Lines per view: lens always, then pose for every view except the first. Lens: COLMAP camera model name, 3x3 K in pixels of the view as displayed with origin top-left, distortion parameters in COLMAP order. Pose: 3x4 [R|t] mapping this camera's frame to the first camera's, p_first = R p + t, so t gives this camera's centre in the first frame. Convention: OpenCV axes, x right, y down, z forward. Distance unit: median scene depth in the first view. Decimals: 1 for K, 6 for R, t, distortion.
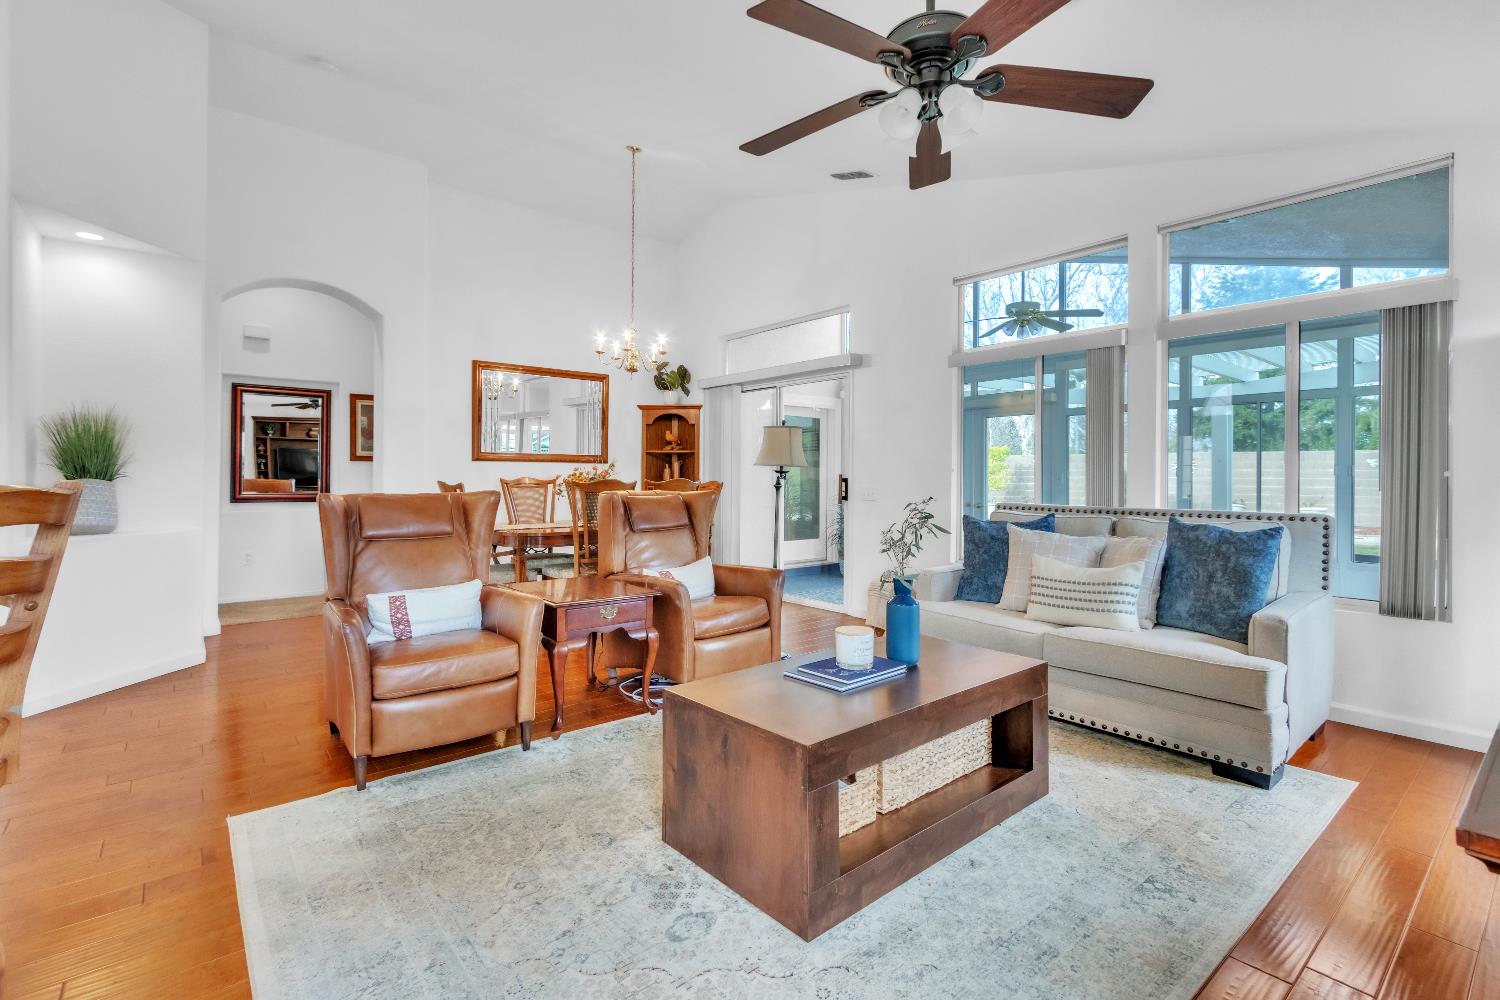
lens RADIAL K [[687.3, 0, 749.6], [0, 687.3, 483.7], [0, 0, 1]] dist [0.004313, -0.000195]
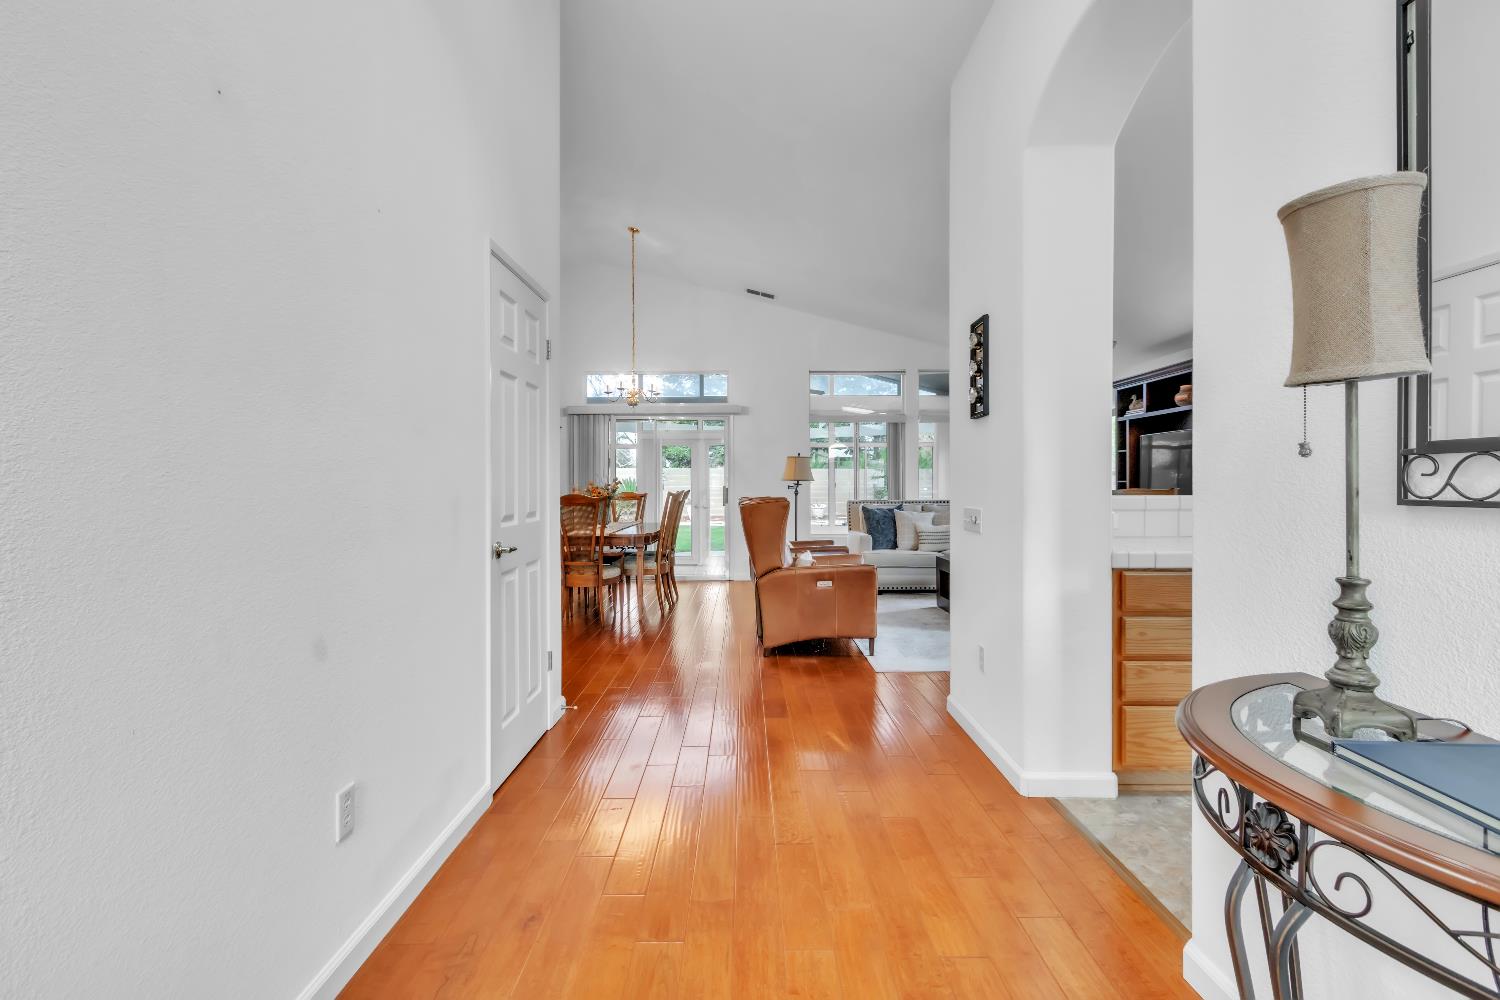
lens RADIAL K [[687.3, 0, 749.6], [0, 687.3, 483.7], [0, 0, 1]] dist [0.004313, -0.000195]
pose [[0.627838, -0.005572, 0.778324, -1.391349], [0.014763, 0.999880, -0.004750, -0.013131], [-0.778204, 0.014472, 0.627845, 0.059488]]
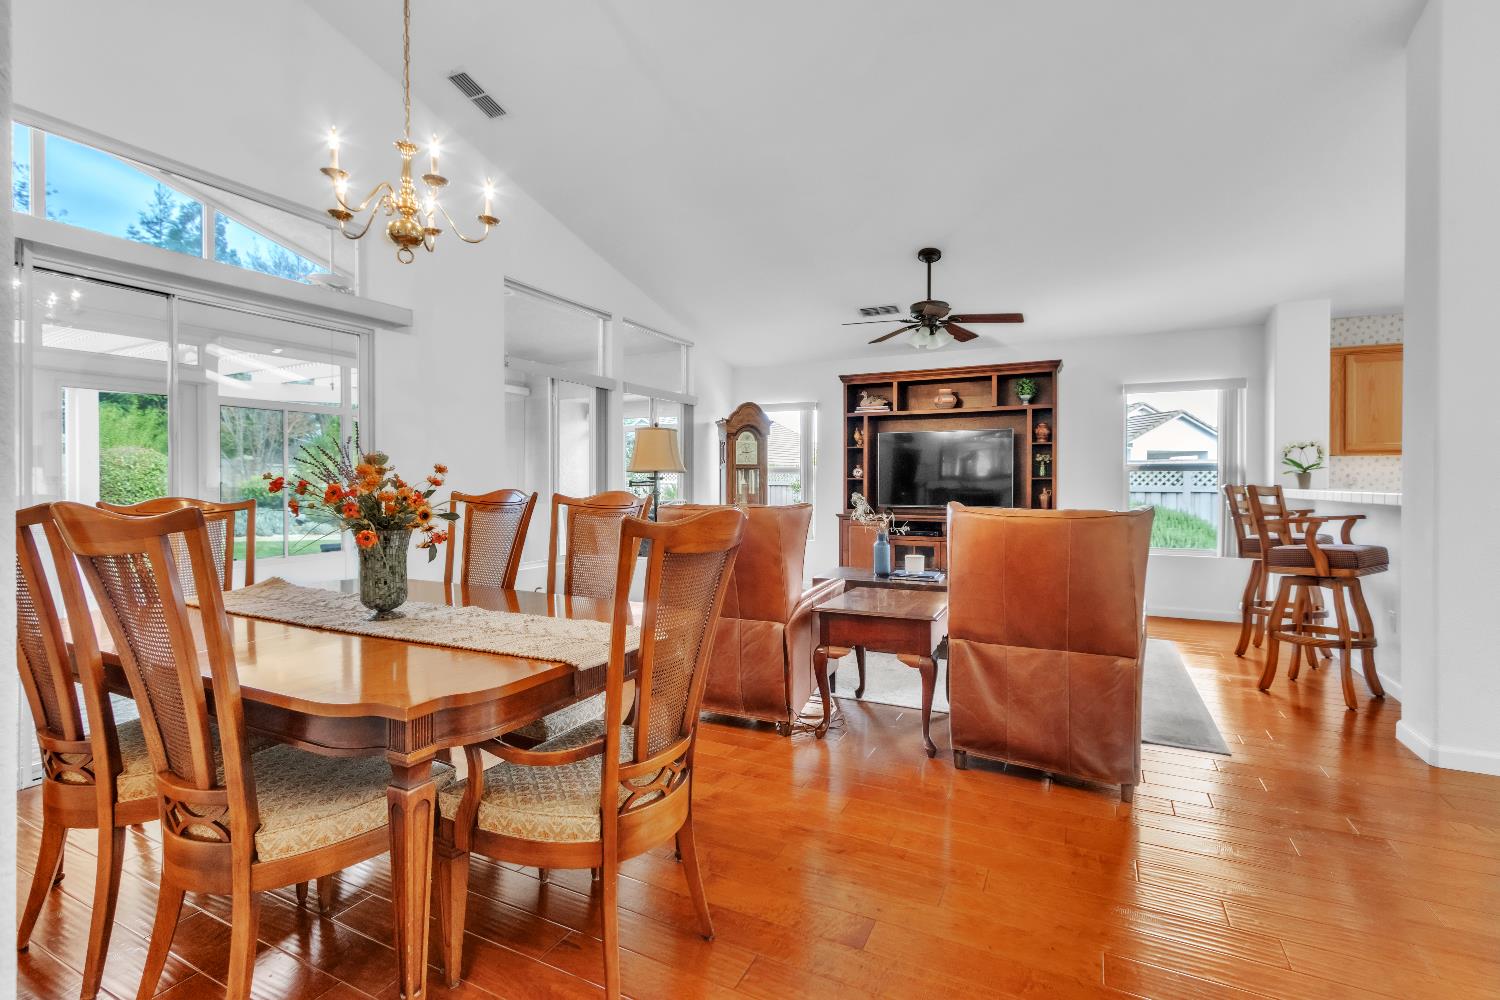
lens RADIAL K [[687.3, 0, 749.6], [0, 687.3, 483.7], [0, 0, 1]] dist [0.004313, -0.000195]
pose [[-0.422696, -0.010736, 0.906208, -0.887135], [0.004046, 0.999898, 0.013733, -0.023773], [-0.906263, 0.009472, -0.422609, 1.346254]]
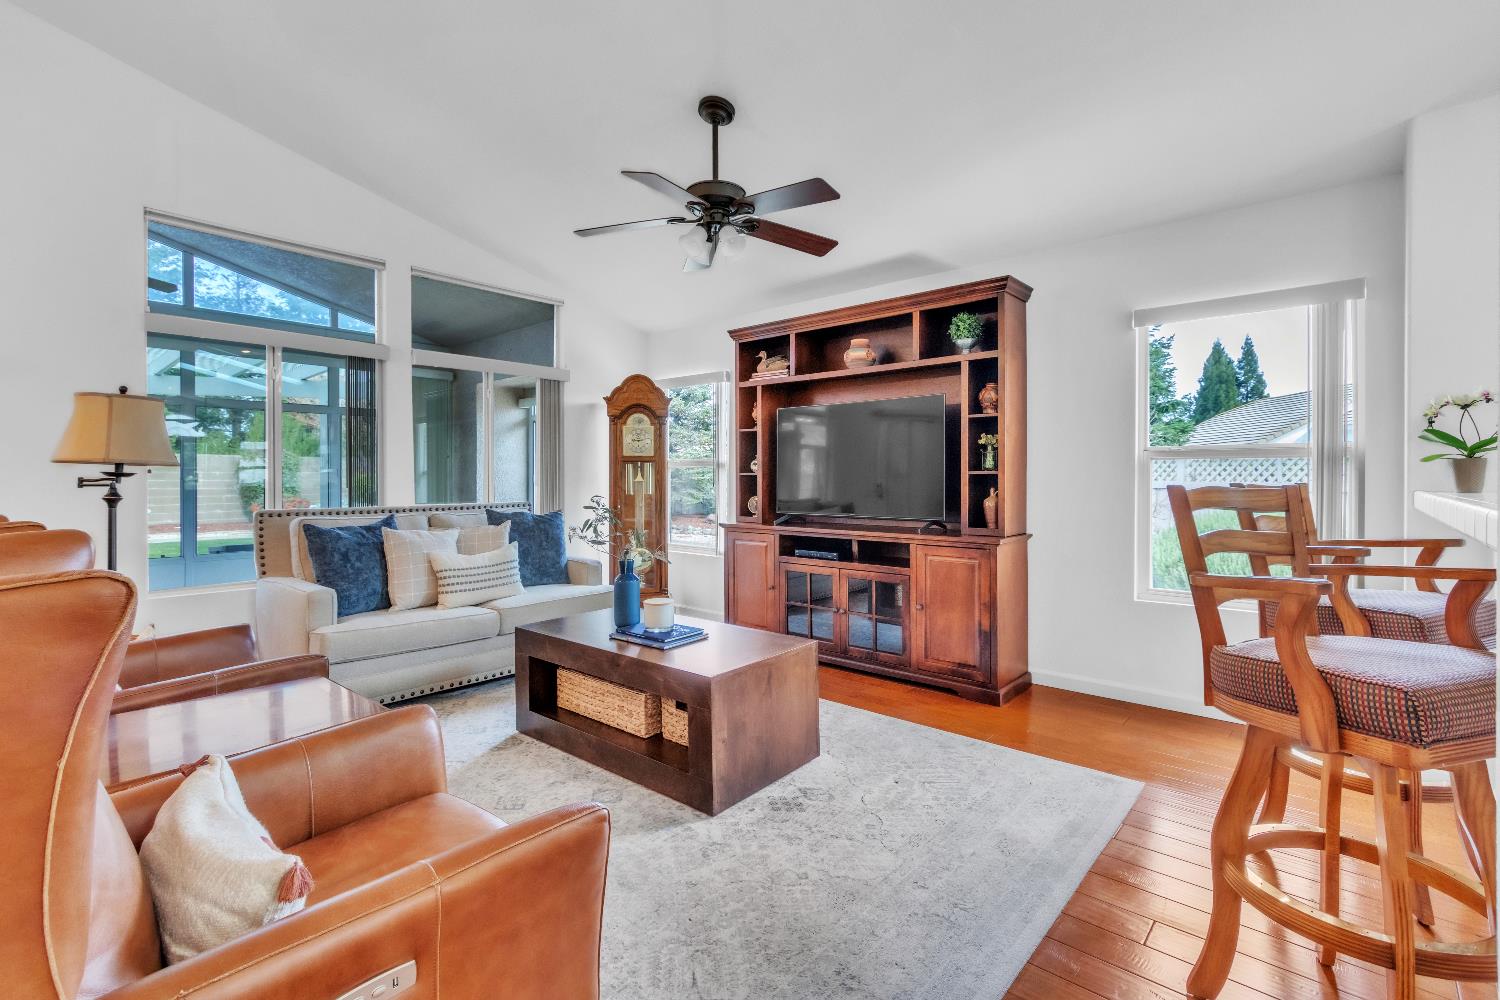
lens RADIAL K [[687.3, 0, 749.6], [0, 687.3, 483.7], [0, 0, 1]] dist [0.004313, -0.000195]
pose [[-0.169843, -0.014851, 0.985359, -0.657296], [0.008360, 0.999829, 0.016510, -0.015409], [-0.985436, 0.011041, -0.169690, 0.610353]]
